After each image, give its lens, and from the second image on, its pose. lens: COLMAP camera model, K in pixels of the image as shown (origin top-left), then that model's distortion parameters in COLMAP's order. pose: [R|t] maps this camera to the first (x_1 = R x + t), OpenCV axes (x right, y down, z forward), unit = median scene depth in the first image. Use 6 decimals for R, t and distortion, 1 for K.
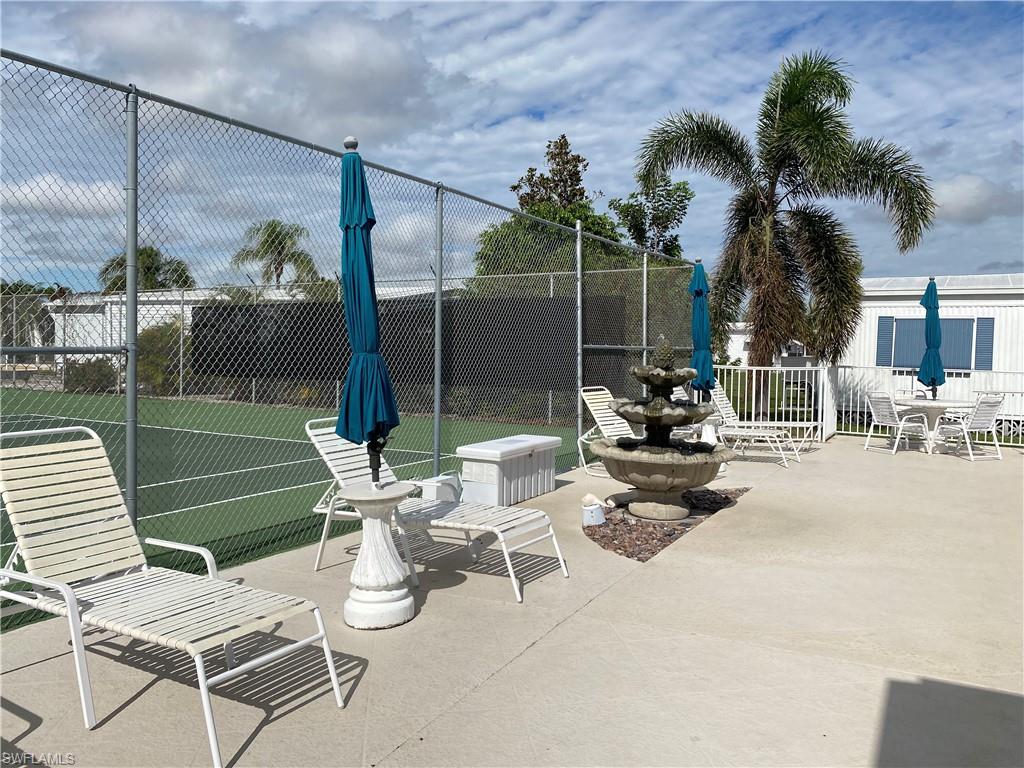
lens RADIAL K [[773.9, 0, 507.2], [0, 773.9, 386.7], [0, 0, 1]] dist [0.058048, -0.073581]
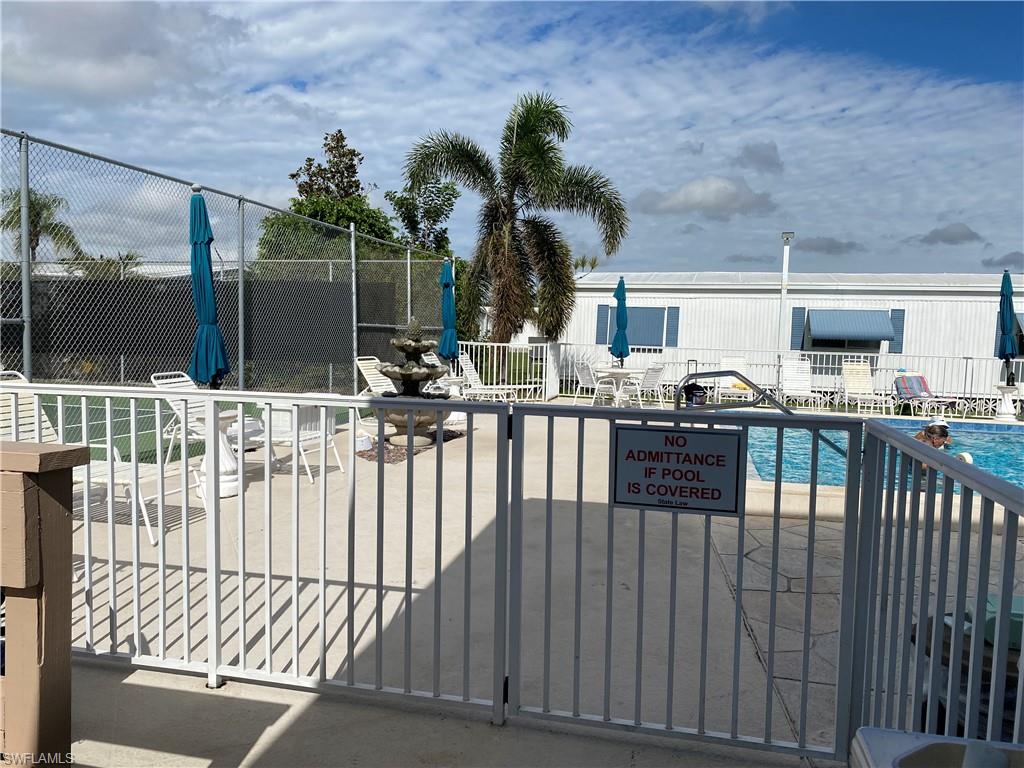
lens RADIAL K [[790.8, 0, 505.0], [0, 790.8, 385.5], [0, 0, 1]] dist [0.082256, -0.138092]
pose [[0.963094, -0.009849, 0.268987, -0.014397], [0.004492, 0.999779, 0.020524, 0.016282], [-0.269129, -0.018559, 0.962925, -0.235413]]
